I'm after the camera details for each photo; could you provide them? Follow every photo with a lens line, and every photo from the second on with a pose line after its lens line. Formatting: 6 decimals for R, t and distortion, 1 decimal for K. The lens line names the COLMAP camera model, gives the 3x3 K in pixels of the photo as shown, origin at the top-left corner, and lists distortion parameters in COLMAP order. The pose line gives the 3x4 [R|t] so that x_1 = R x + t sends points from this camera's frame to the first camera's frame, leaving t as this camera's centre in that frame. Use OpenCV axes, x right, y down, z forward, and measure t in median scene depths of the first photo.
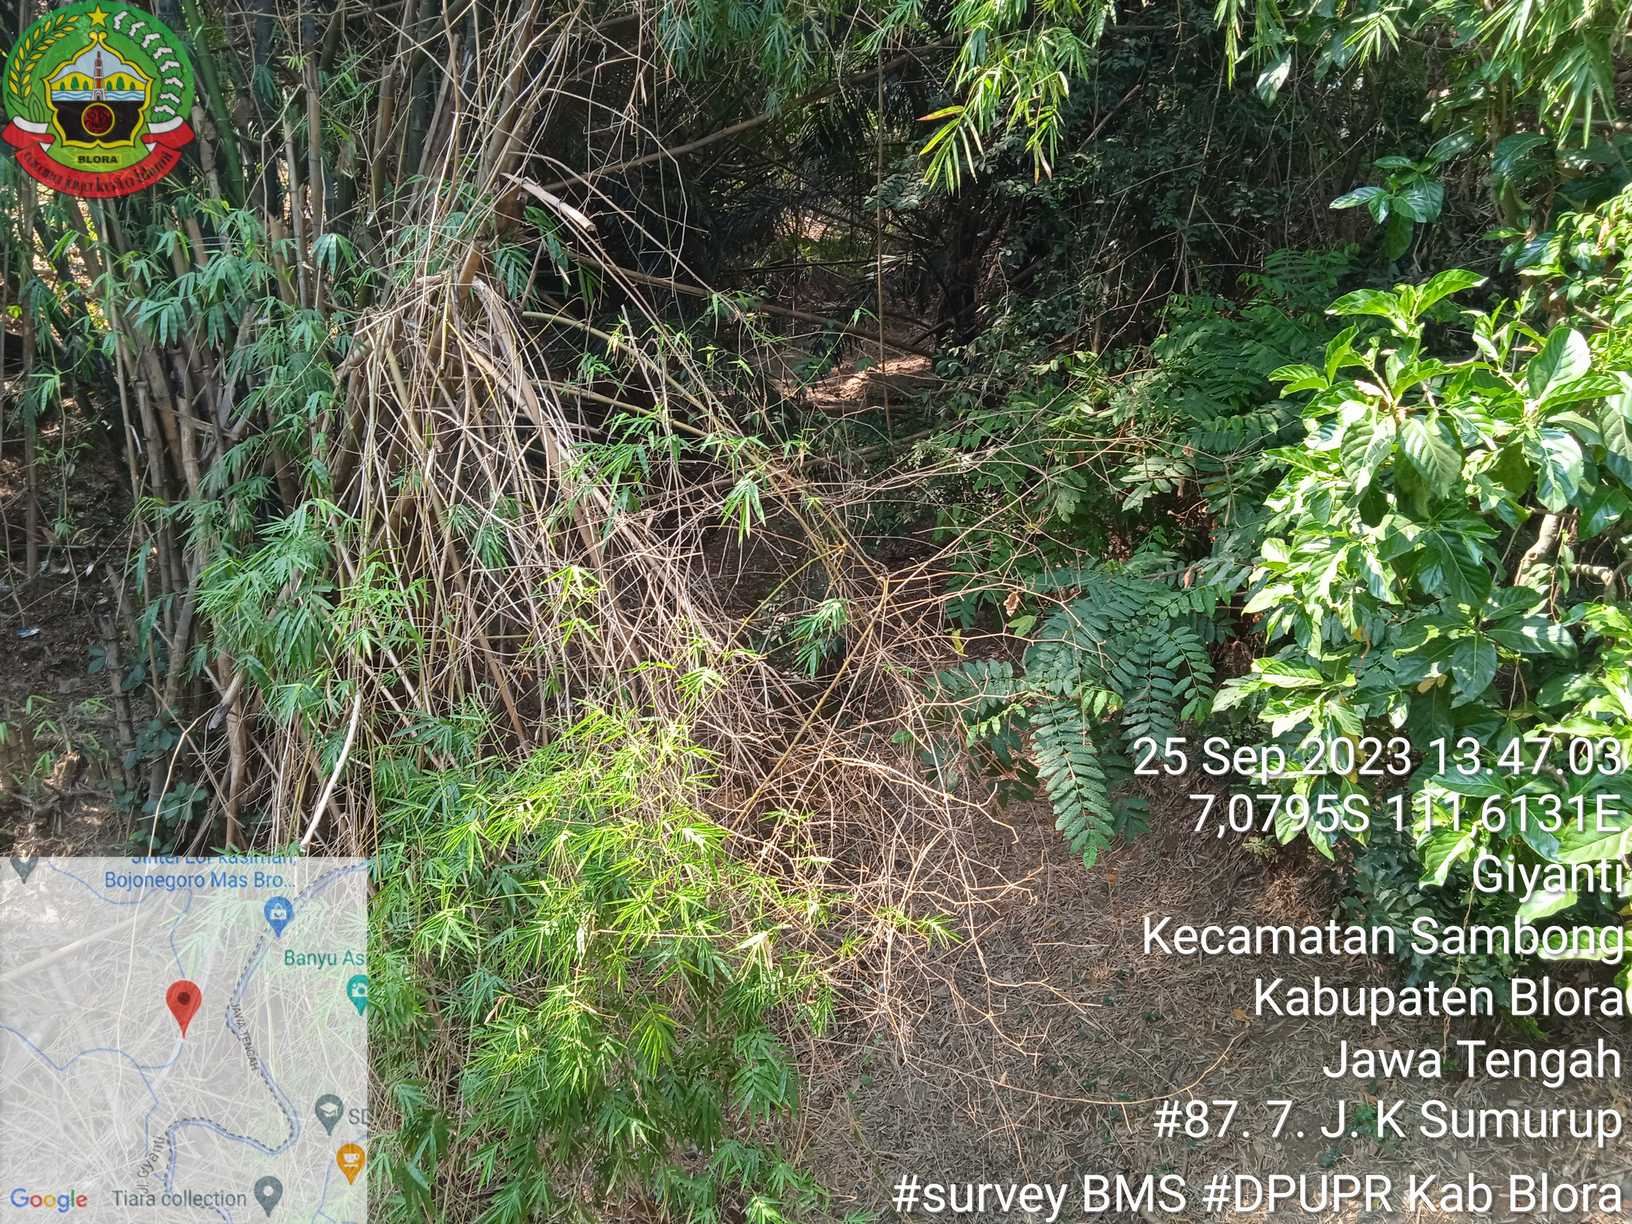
lens RADIAL K [[1347.3, 0, 790.4], [0, 1347.3, 609.6], [0, 0, 1]] dist [0.044580, -0.009740]
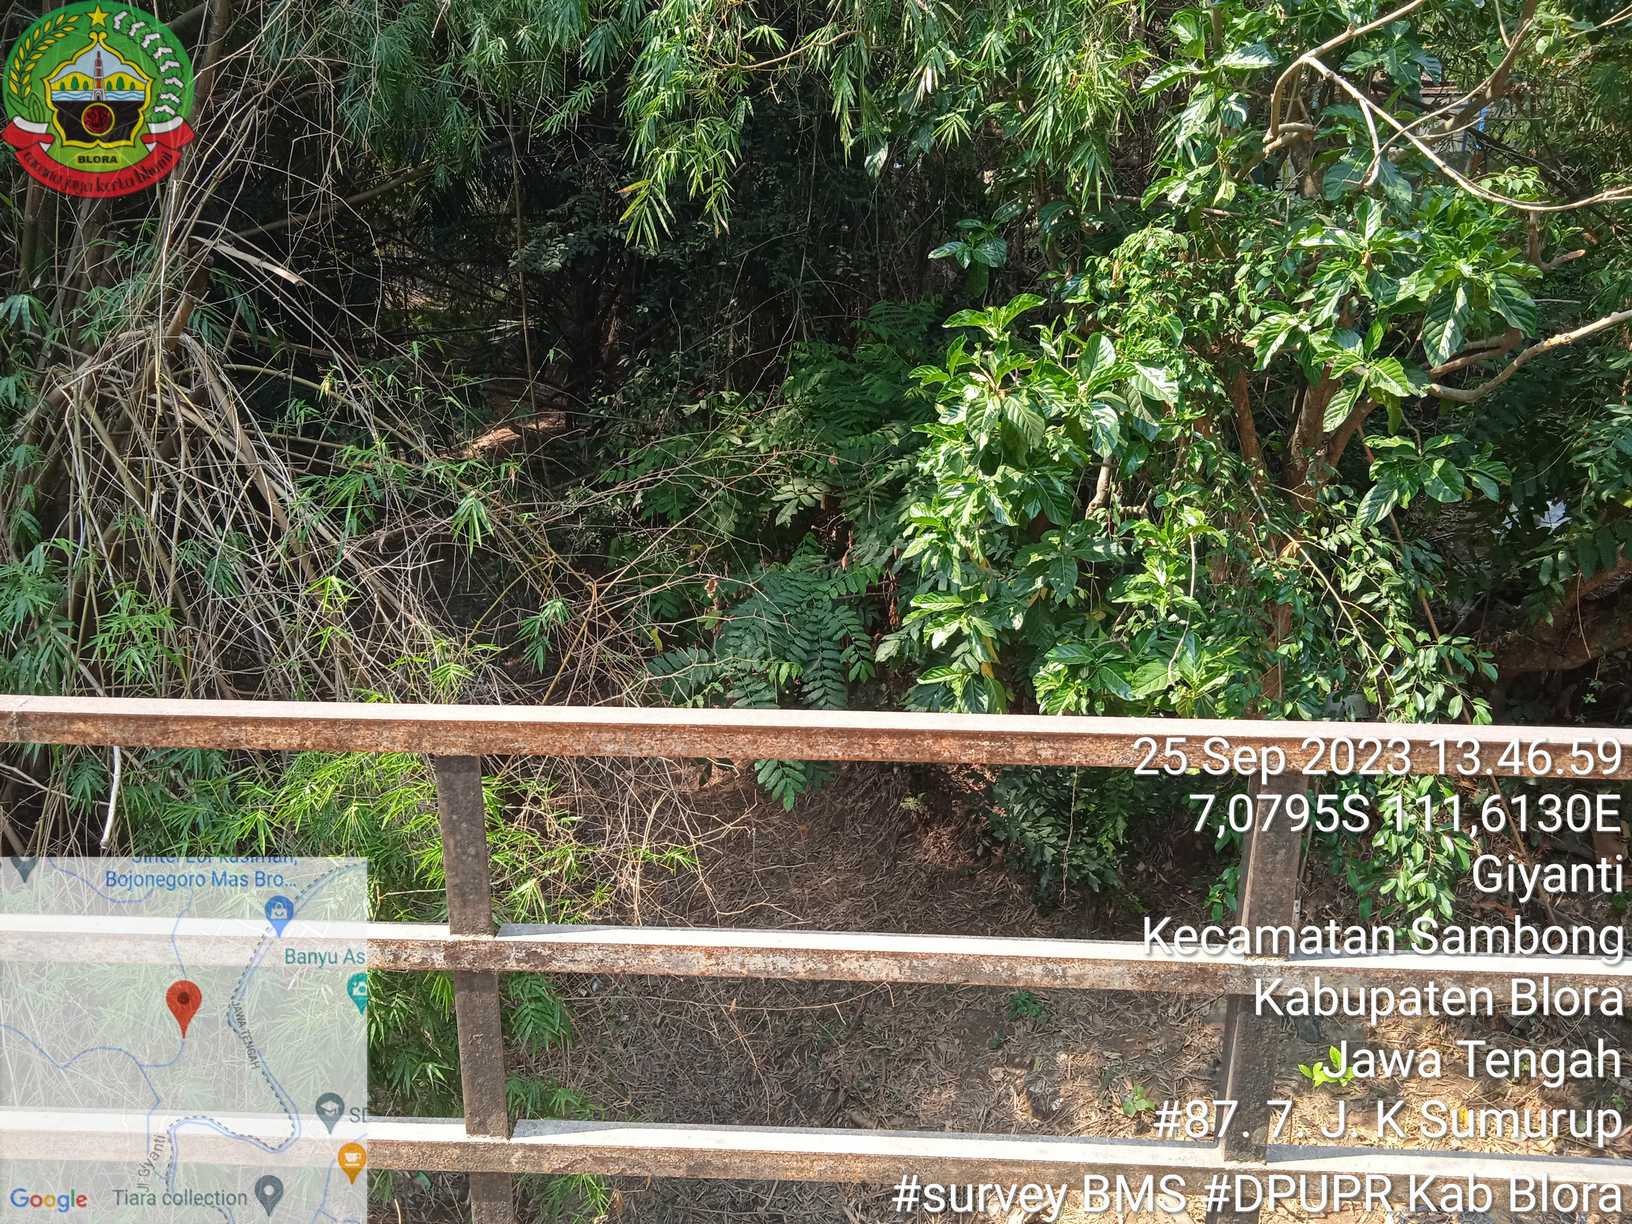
lens RADIAL K [[1347.3, 0, 790.4], [0, 1347.3, 609.6], [0, 0, 1]] dist [0.044580, -0.009740]
pose [[0.958728, -0.077969, 0.273424, -0.128078], [0.091530, 0.995108, -0.037177, 0.087640], [-0.269188, 0.060669, 0.961175, -0.216295]]
